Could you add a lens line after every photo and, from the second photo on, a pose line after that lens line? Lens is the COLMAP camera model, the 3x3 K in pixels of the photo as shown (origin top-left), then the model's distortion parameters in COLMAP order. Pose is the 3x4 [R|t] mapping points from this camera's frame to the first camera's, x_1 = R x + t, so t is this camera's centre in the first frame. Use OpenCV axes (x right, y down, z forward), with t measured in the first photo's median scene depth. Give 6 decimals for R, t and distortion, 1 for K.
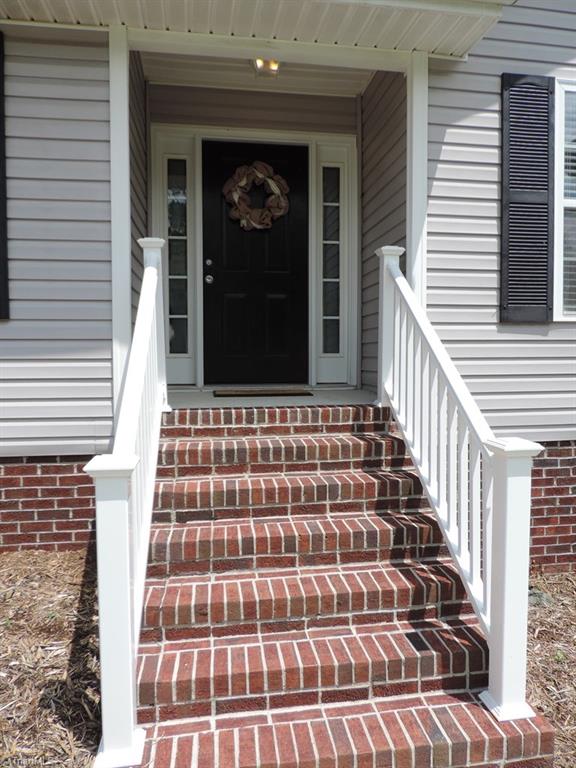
lens RADIAL K [[546.6, 0, 291.6], [0, 546.6, 382.8], [0, 0, 1]] dist [-0.025201, 0.006586]
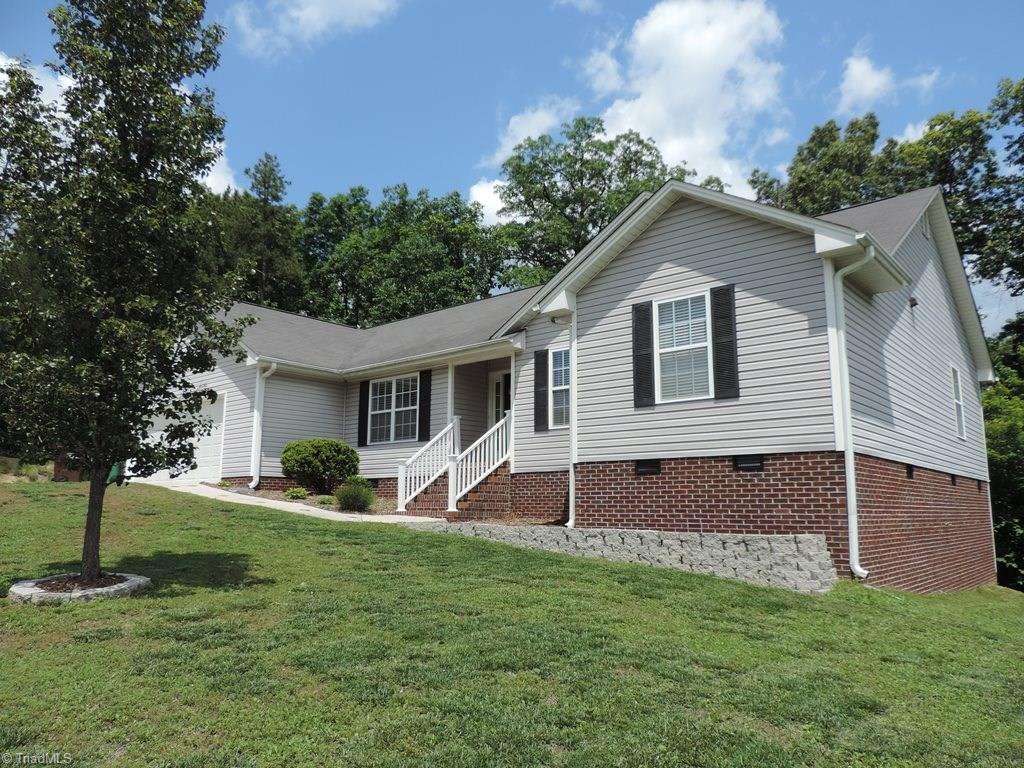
lens RADIAL K [[728.8, 0, 518.0], [0, 728.8, 382.0], [0, 0, 1]] dist [-0.025201, 0.006586]
pose [[0.650233, -0.126861, -0.749068, 3.381845], [-0.045822, 0.977617, -0.205344, 0.455634], [0.758352, 0.167846, 0.629866, -1.649214]]
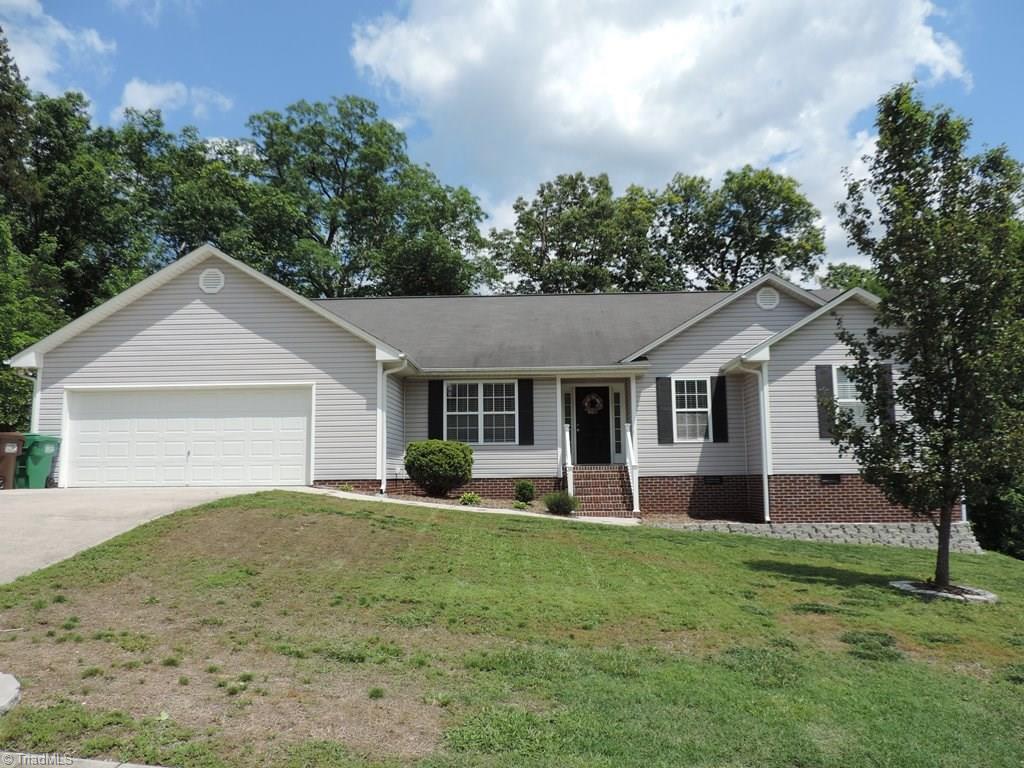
lens RADIAL K [[728.8, 0, 519.0], [0, 728.8, 380.7], [0, 0, 1]] dist [-0.025201, 0.006586]
pose [[0.983129, -0.029832, -0.180462, 0.358906], [-0.003823, 0.983044, -0.183331, 0.383201], [0.182871, 0.180928, 0.966345, -4.028466]]
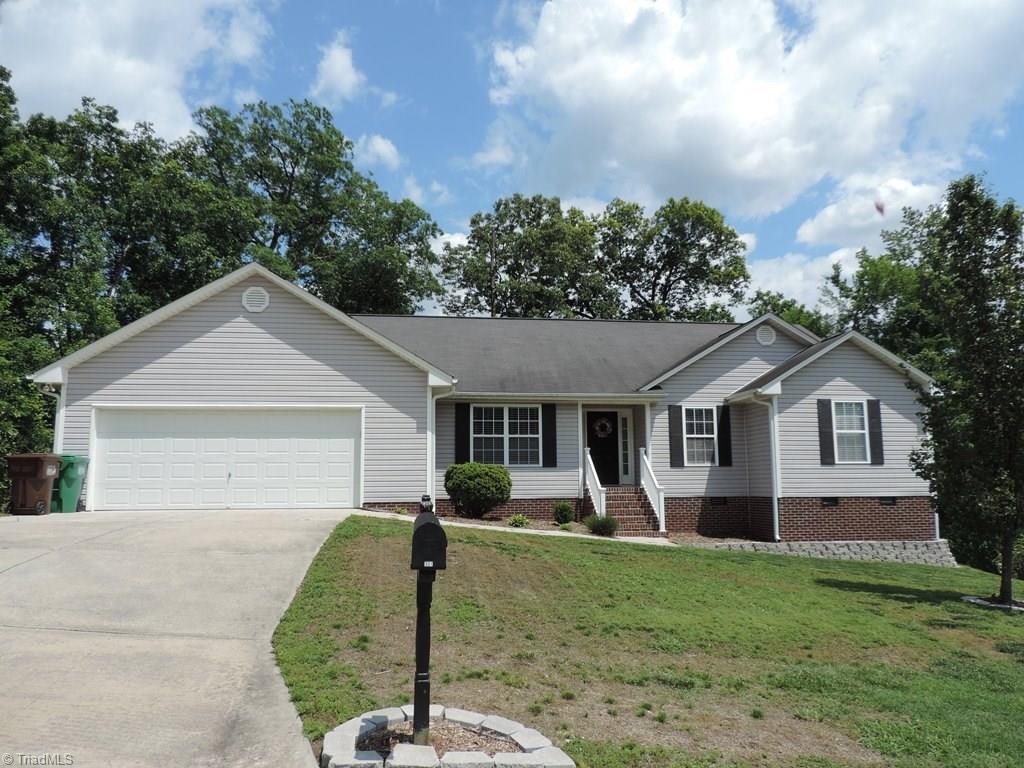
lens RADIAL K [[728.8, 0, 516.2], [0, 728.8, 387.8], [0, 0, 1]] dist [-0.025201, 0.006586]
pose [[0.999625, -0.005140, -0.026905, -0.597198], [0.000101, 0.982924, -0.184012, 0.302017], [0.027391, 0.183940, 0.982556, -4.356840]]
